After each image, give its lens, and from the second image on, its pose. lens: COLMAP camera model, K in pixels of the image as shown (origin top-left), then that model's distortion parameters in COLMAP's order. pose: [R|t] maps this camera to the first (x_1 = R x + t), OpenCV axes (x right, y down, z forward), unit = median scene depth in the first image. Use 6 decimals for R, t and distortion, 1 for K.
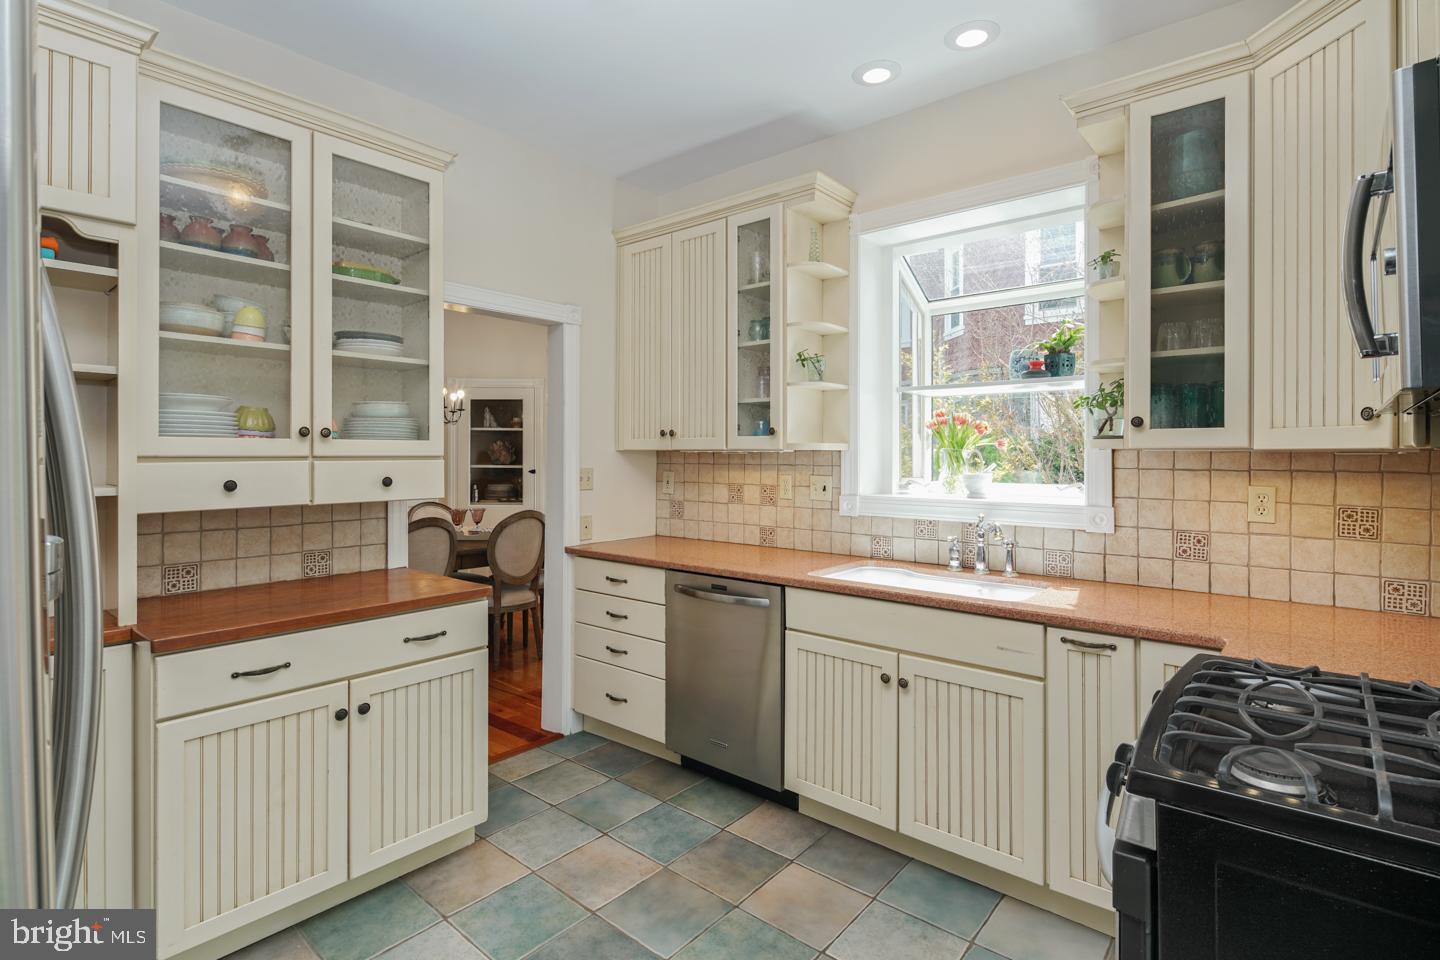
lens RADIAL K [[708.4, 0, 722.5], [0, 708.4, 461.4], [0, 0, 1]] dist [0.000825, -0.000216]
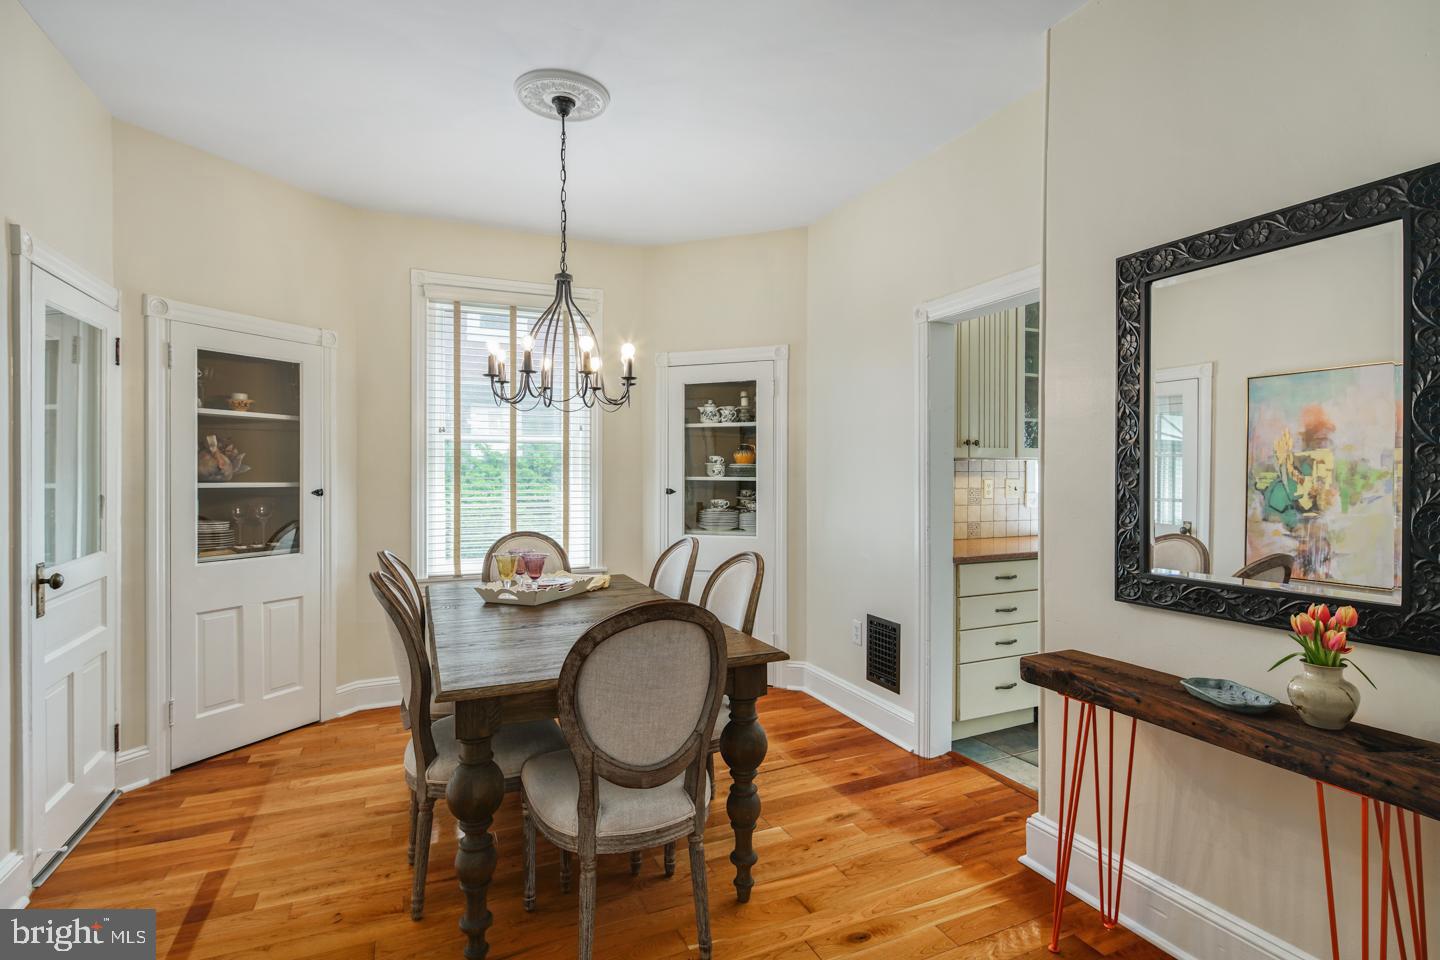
lens RADIAL K [[701.6, 0, 717.8], [0, 701.6, 485.0], [0, 0, 1]] dist [-0.003092, -0.001066]
pose [[0.415429, -0.018396, 0.909440, -0.646601], [0.009572, 0.999829, 0.015852, 0.002345], [-0.909575, 0.002119, 0.415534, 0.473939]]
